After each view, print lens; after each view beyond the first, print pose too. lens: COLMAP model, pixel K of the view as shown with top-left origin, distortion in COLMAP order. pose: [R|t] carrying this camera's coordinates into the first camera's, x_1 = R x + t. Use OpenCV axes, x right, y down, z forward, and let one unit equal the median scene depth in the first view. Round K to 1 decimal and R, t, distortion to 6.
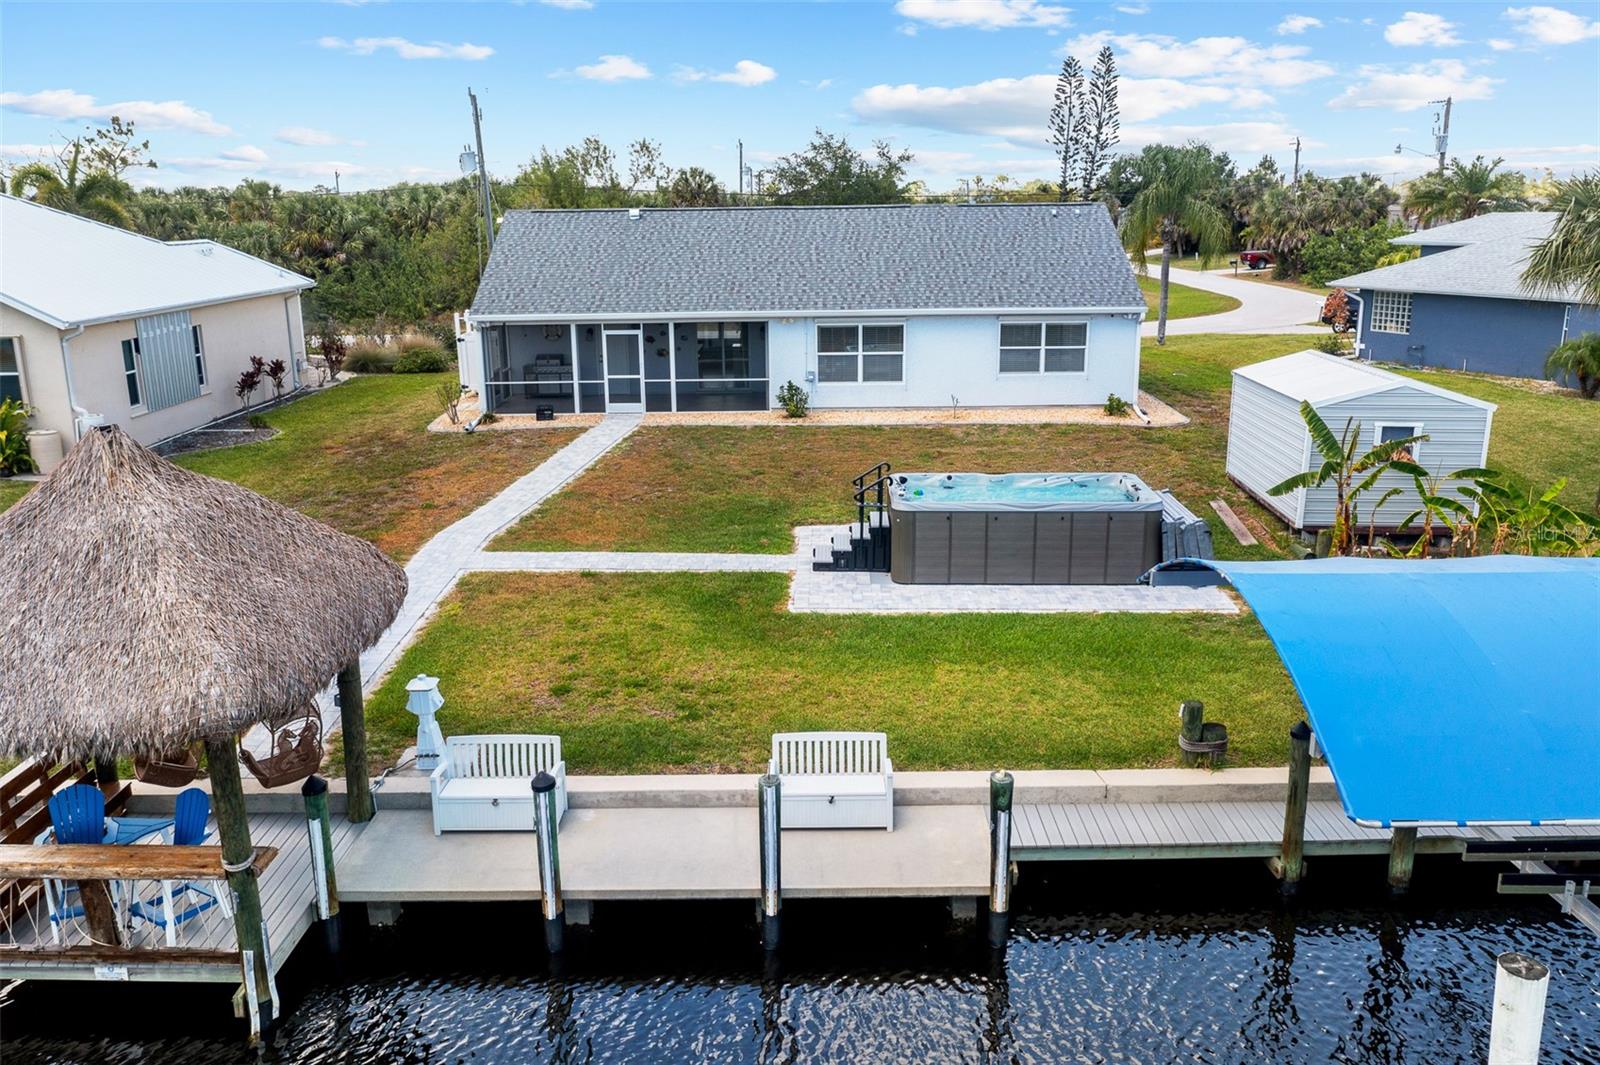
lens RADIAL K [[1259.8, 0, 800.0], [0, 1259.8, 532.5], [0, 0, 1]] dist [-0.026232, 0.005967]
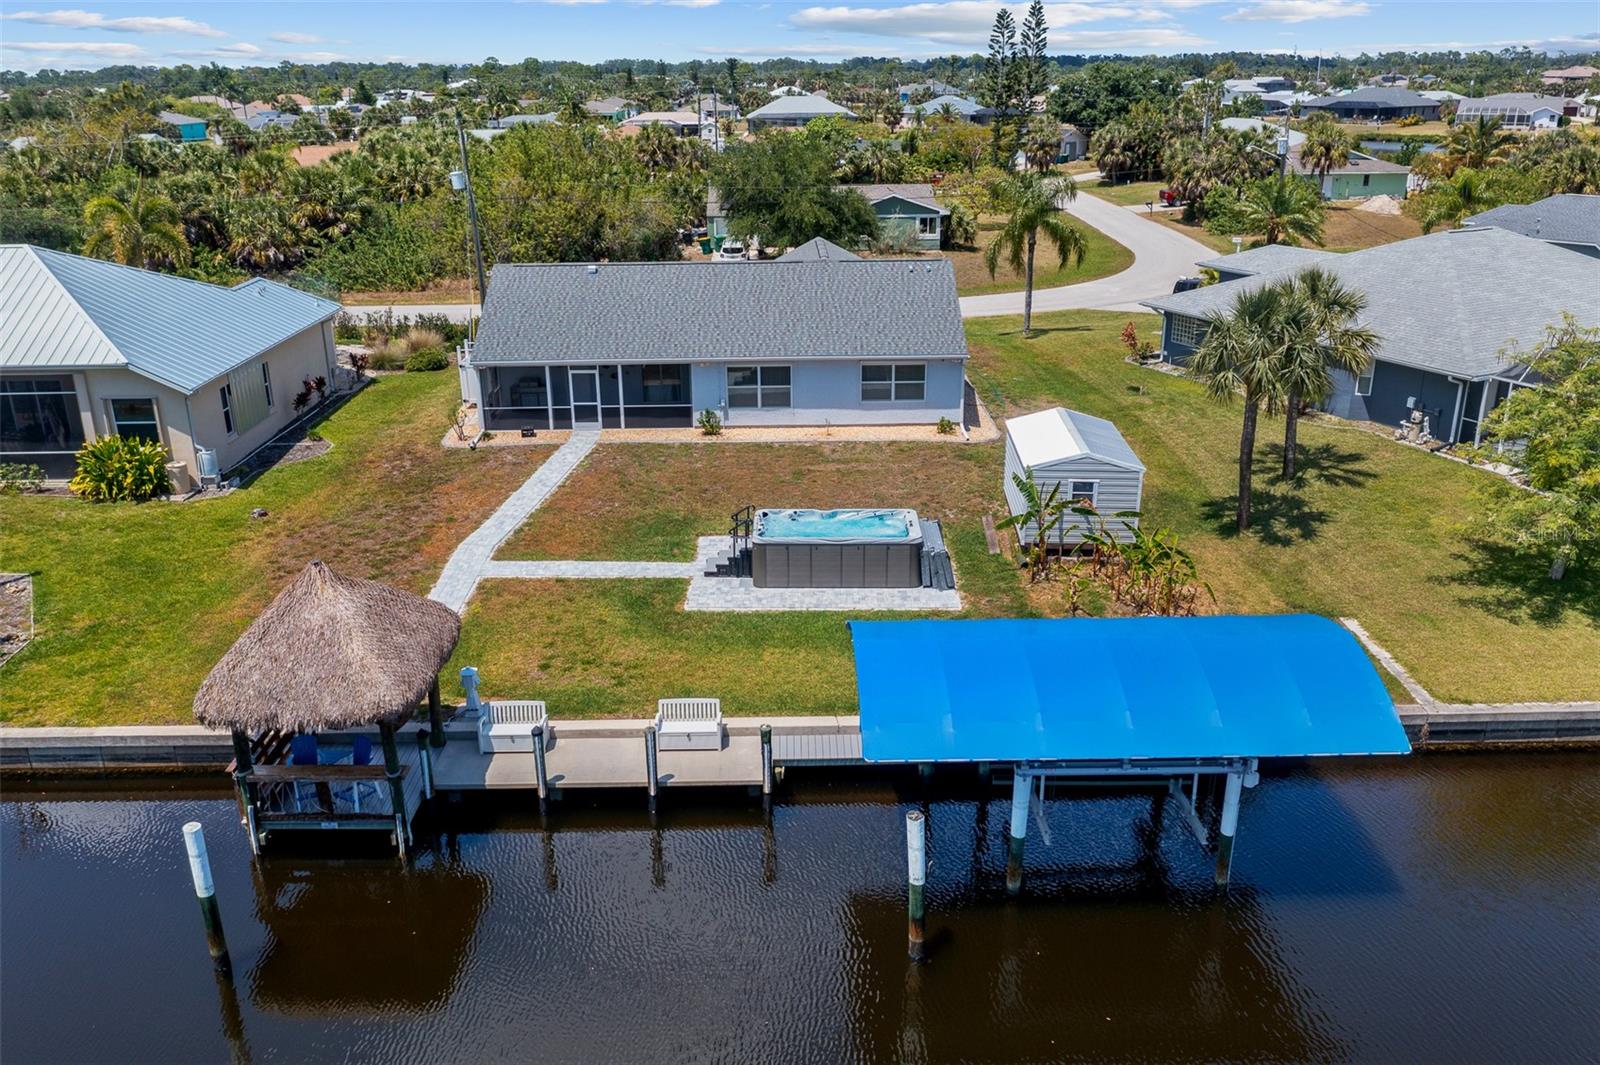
lens RADIAL K [[1259.8, 0, 800.0], [0, 1259.8, 532.5], [0, 0, 1]] dist [-0.026232, 0.005967]
pose [[0.999878, -0.003524, 0.015248, 0.100079], [0.002006, 0.995137, 0.098480, -0.168719], [-0.015521, -0.098438, 0.995022, -0.523593]]
